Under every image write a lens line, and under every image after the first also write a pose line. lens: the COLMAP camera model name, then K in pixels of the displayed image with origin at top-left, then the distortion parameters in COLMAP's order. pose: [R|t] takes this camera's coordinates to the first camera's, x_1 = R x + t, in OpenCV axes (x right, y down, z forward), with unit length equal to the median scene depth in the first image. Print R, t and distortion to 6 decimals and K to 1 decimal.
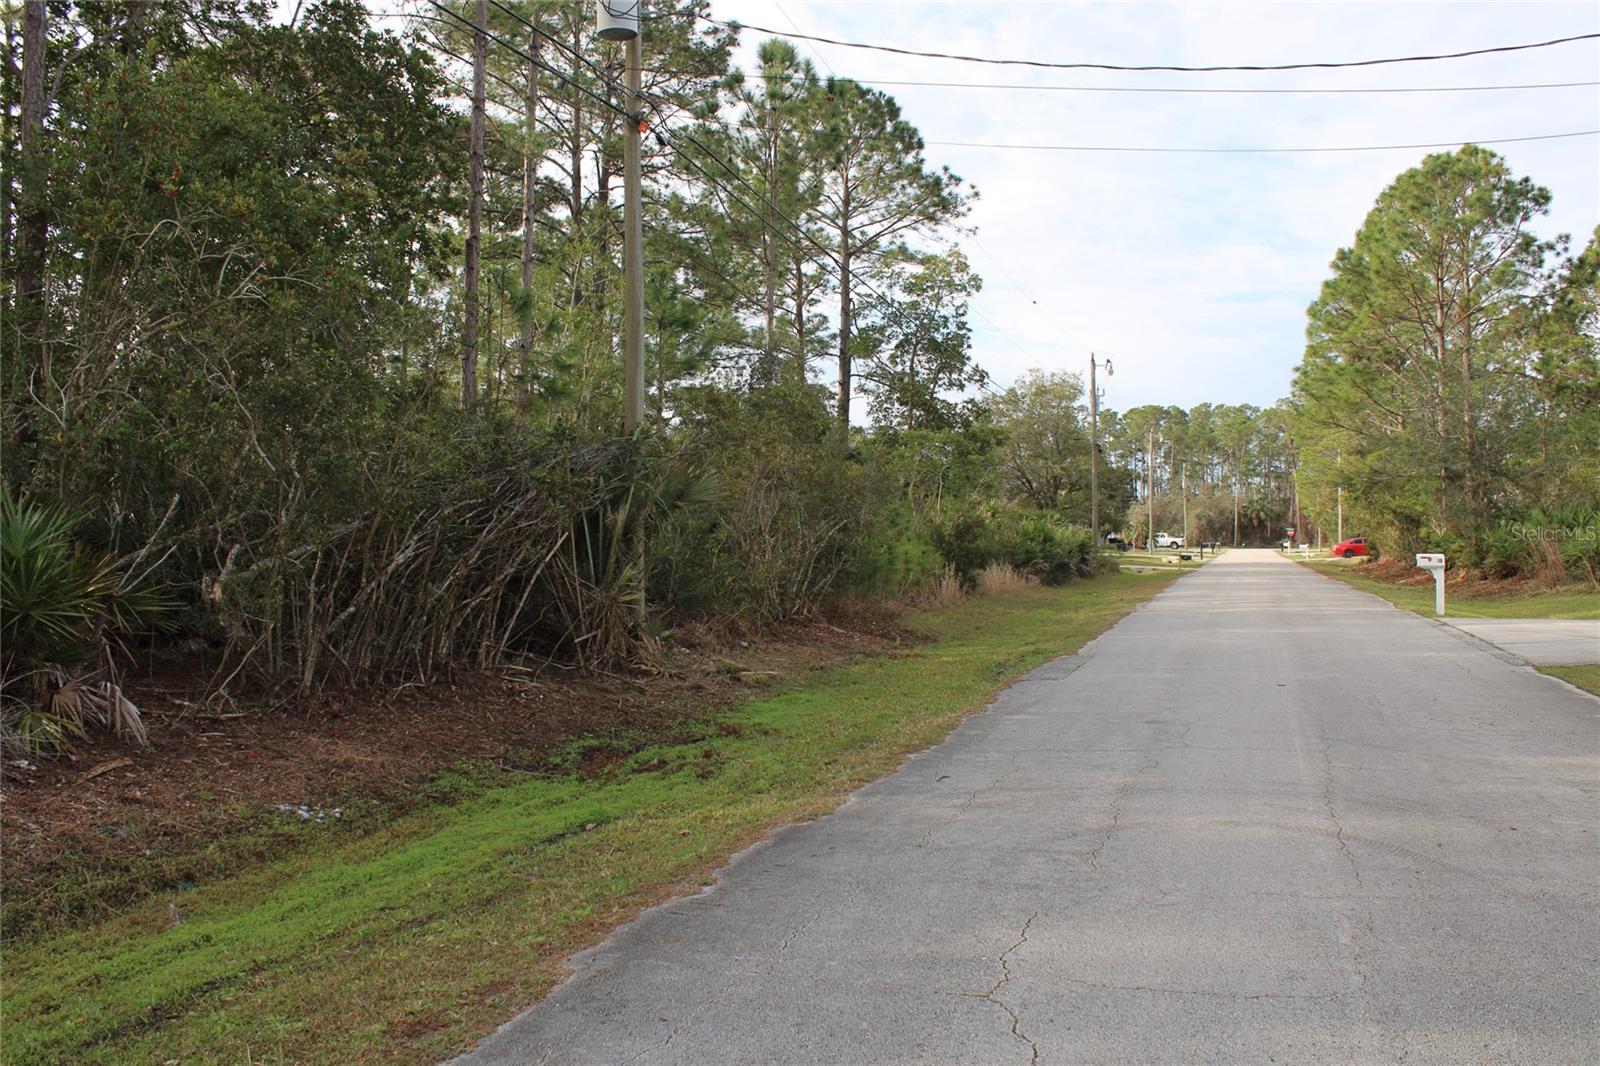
lens RADIAL K [[1333.8, 0, 800.0], [0, 1333.8, 533.0], [0, 0, 1]] dist [-0.160081, 0.142084]
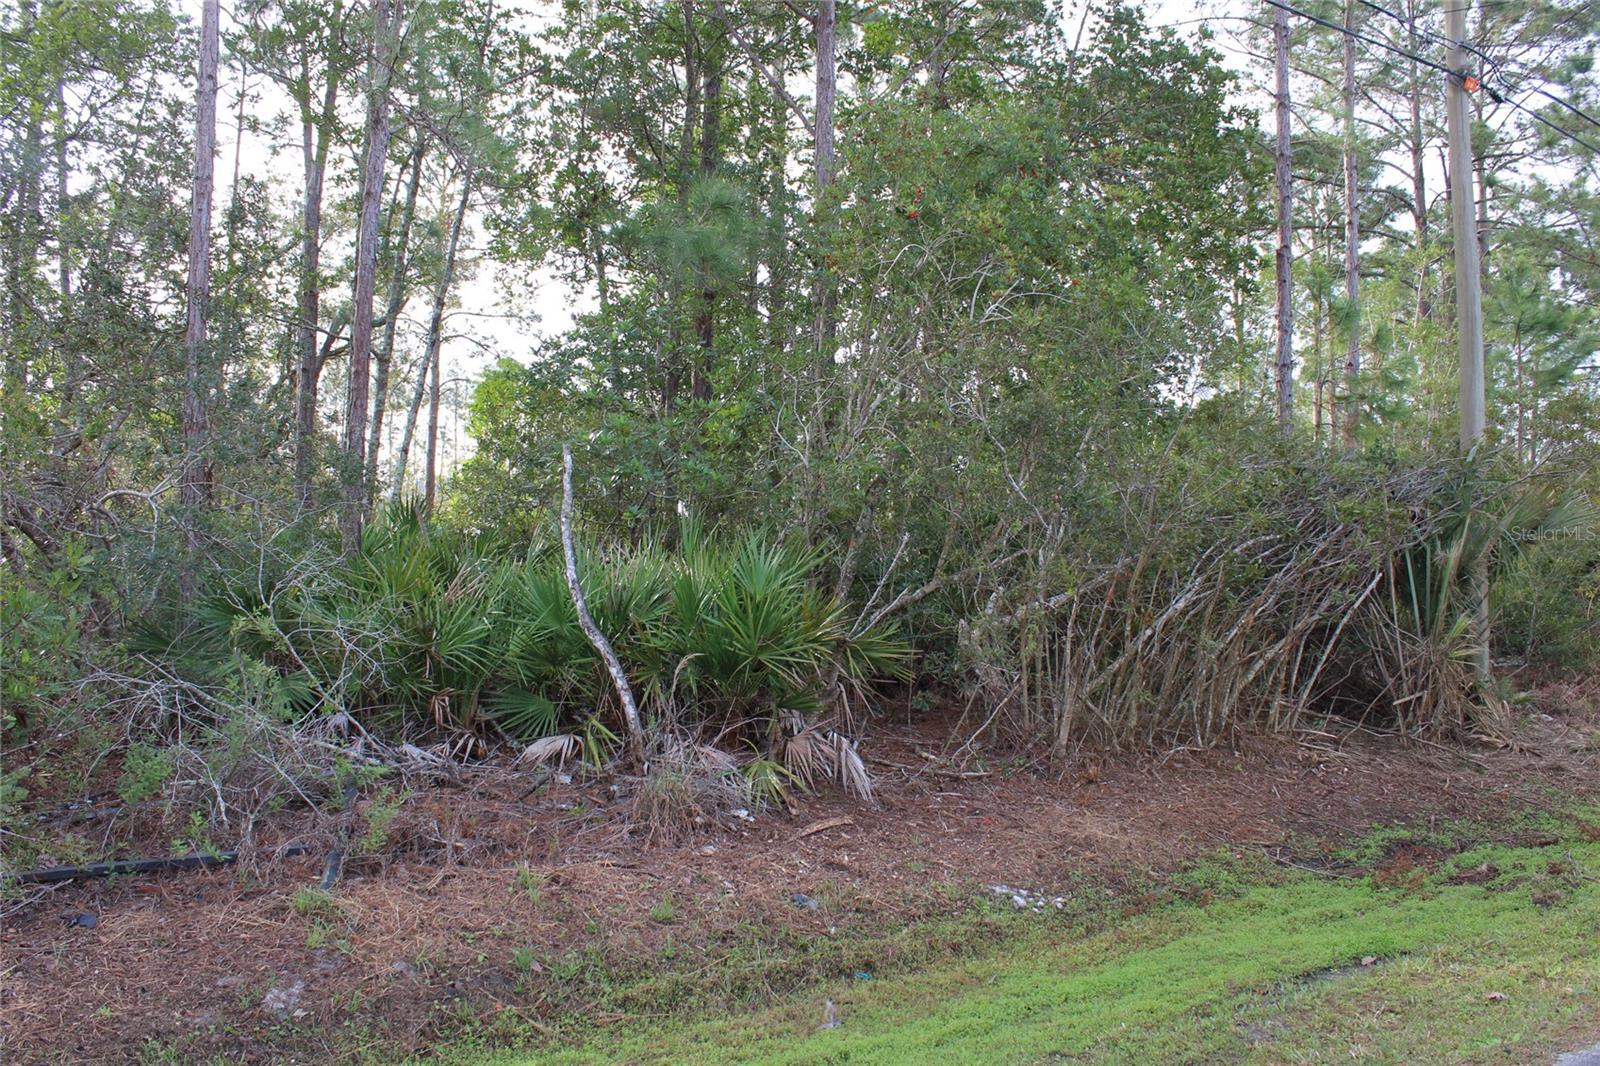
lens RADIAL K [[1333.8, 0, 800.0], [0, 1333.8, 533.0], [0, 0, 1]] dist [-0.160081, 0.142084]
pose [[0.807995, -0.015183, -0.588993, 0.013174], [-0.002210, 0.999583, -0.028799, -0.001891], [0.589185, 0.024571, 0.807625, 0.149999]]
